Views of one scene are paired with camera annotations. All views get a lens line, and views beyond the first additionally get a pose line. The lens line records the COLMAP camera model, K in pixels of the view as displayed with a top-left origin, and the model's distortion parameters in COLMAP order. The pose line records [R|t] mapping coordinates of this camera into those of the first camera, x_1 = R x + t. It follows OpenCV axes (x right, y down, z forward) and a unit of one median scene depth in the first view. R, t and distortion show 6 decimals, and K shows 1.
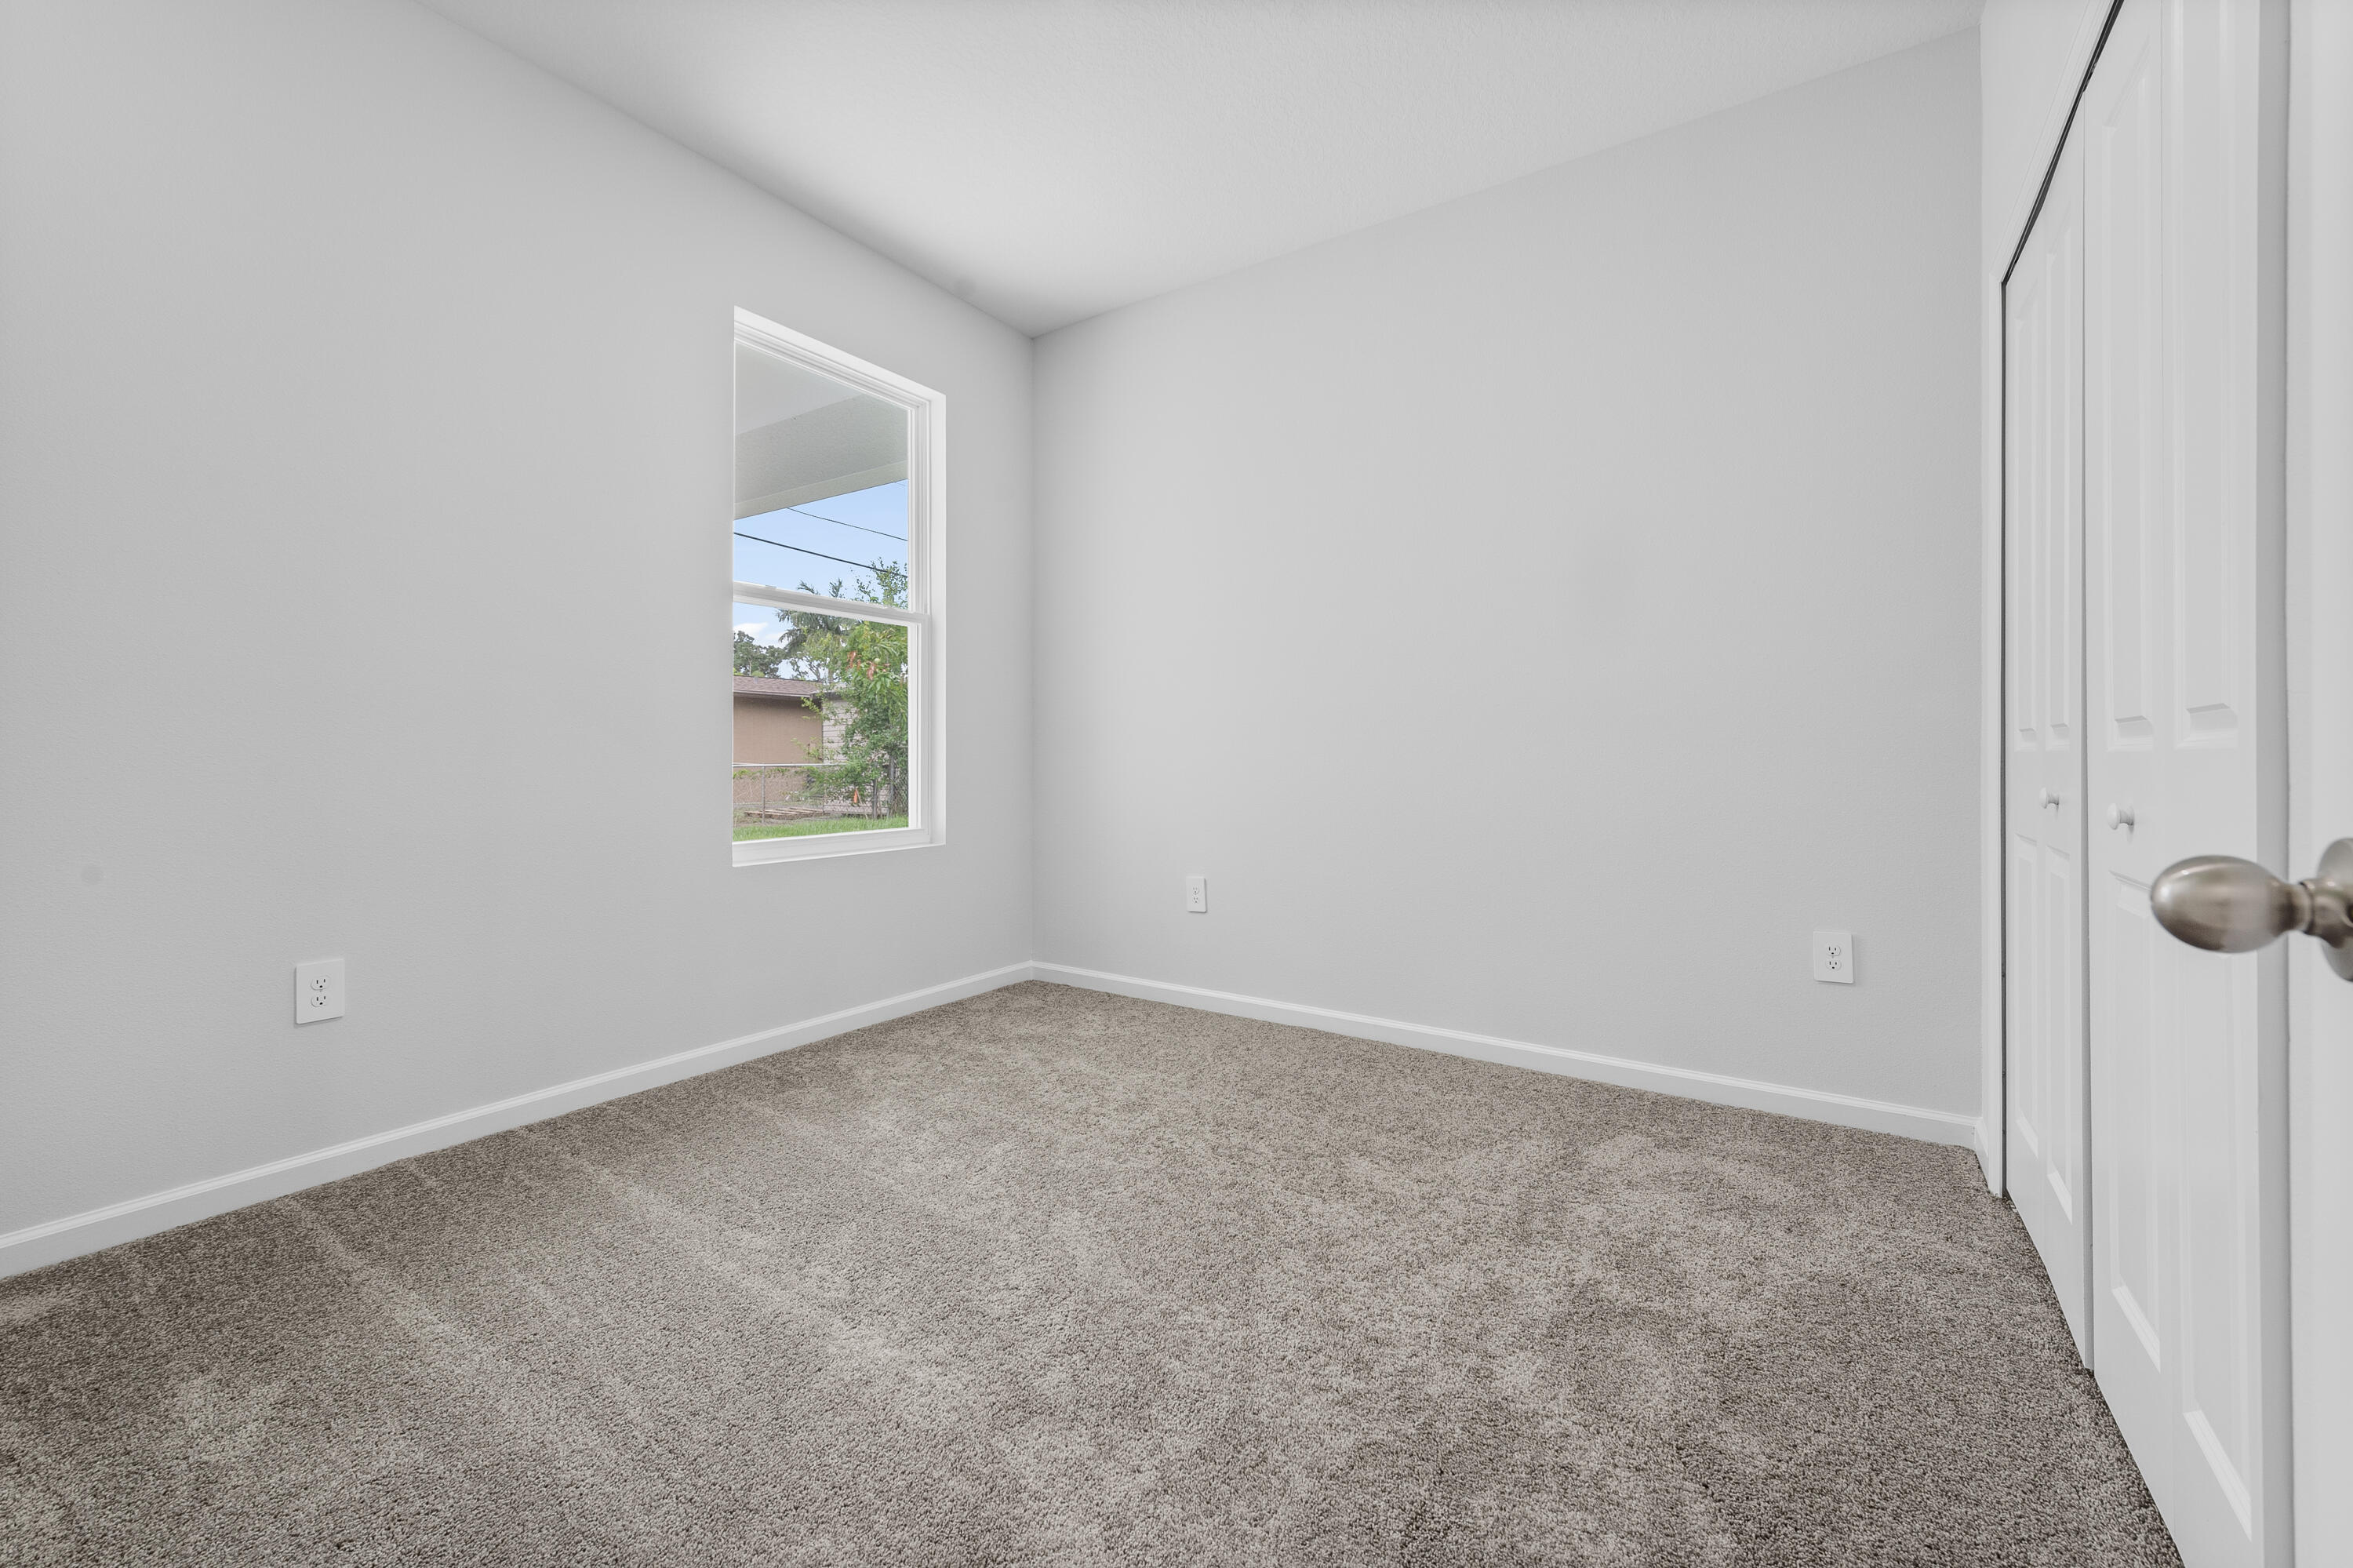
lens RADIAL K [[935.7, 0, 1171.2], [0, 935.7, 752.0], [0, 0, 1]] dist [0.006956, -0.000618]
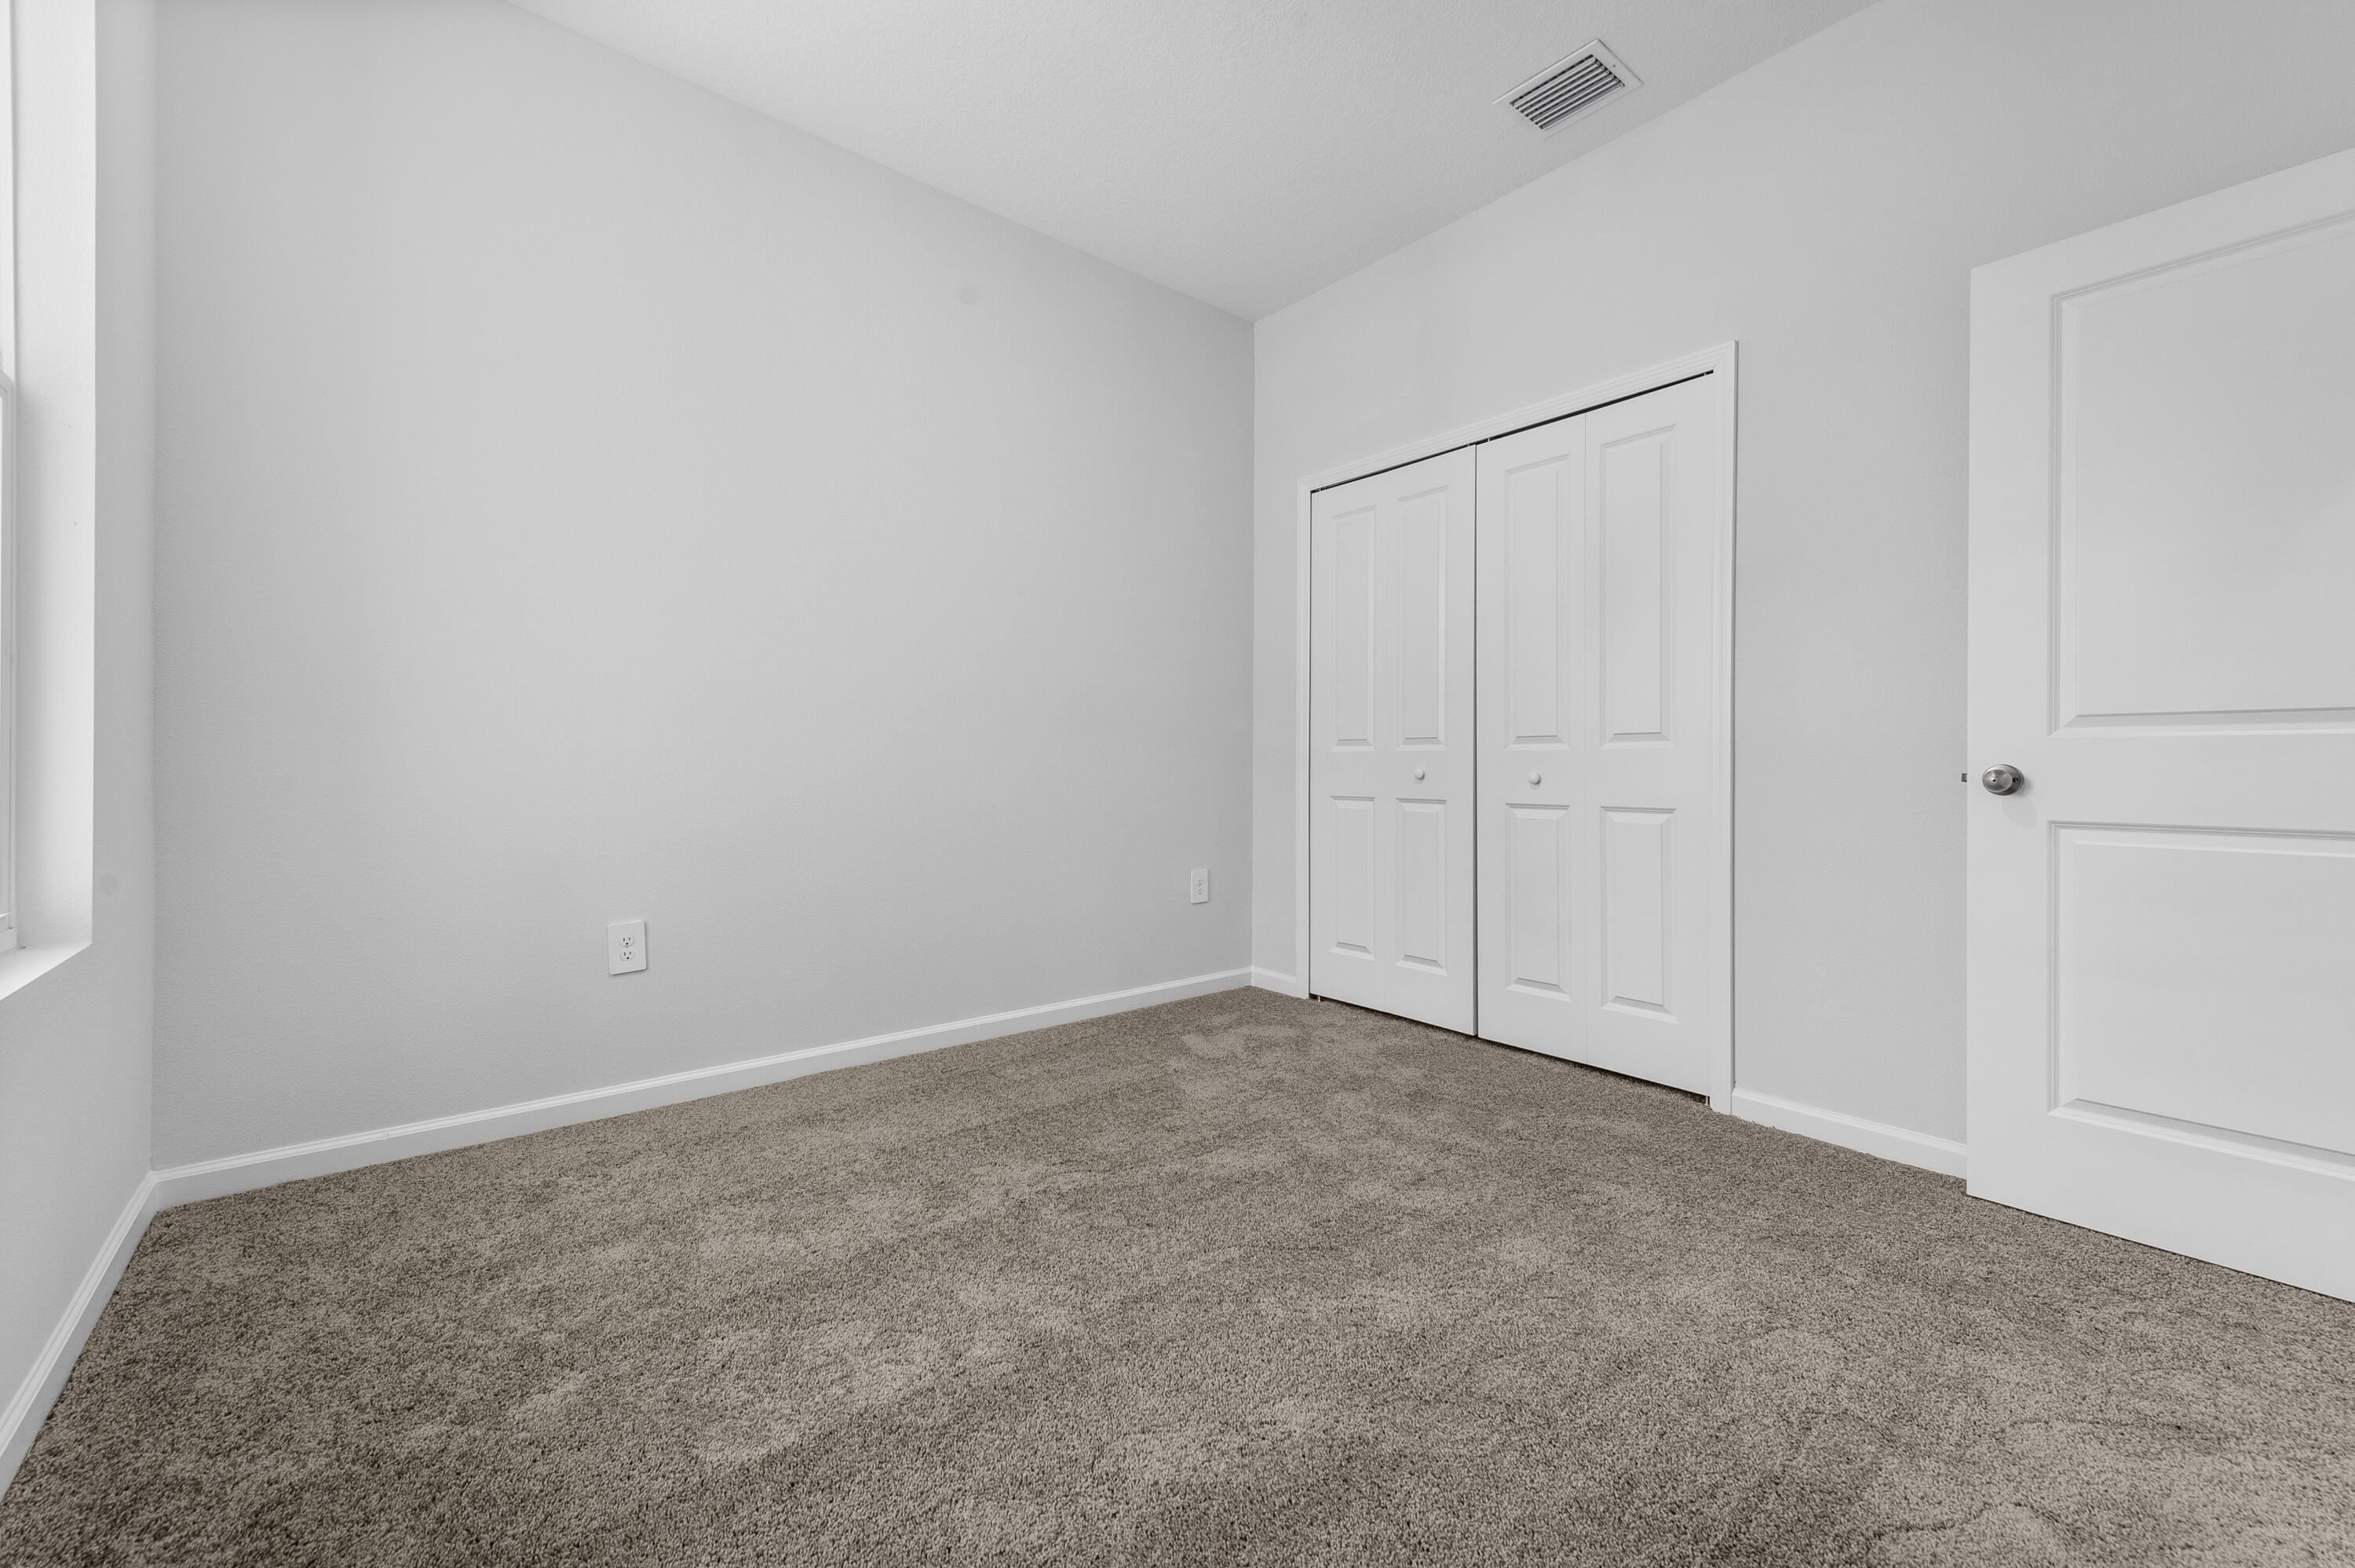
lens RADIAL K [[944.8, 0, 1174.0], [0, 944.8, 751.1], [0, 0, 1]] dist [0.013788, -0.004481]
pose [[0.279632, 0.013619, 0.960011, -0.405150], [-0.011288, 0.999877, -0.010896, 0.008592], [-0.960041, -0.007789, 0.279751, 0.319753]]
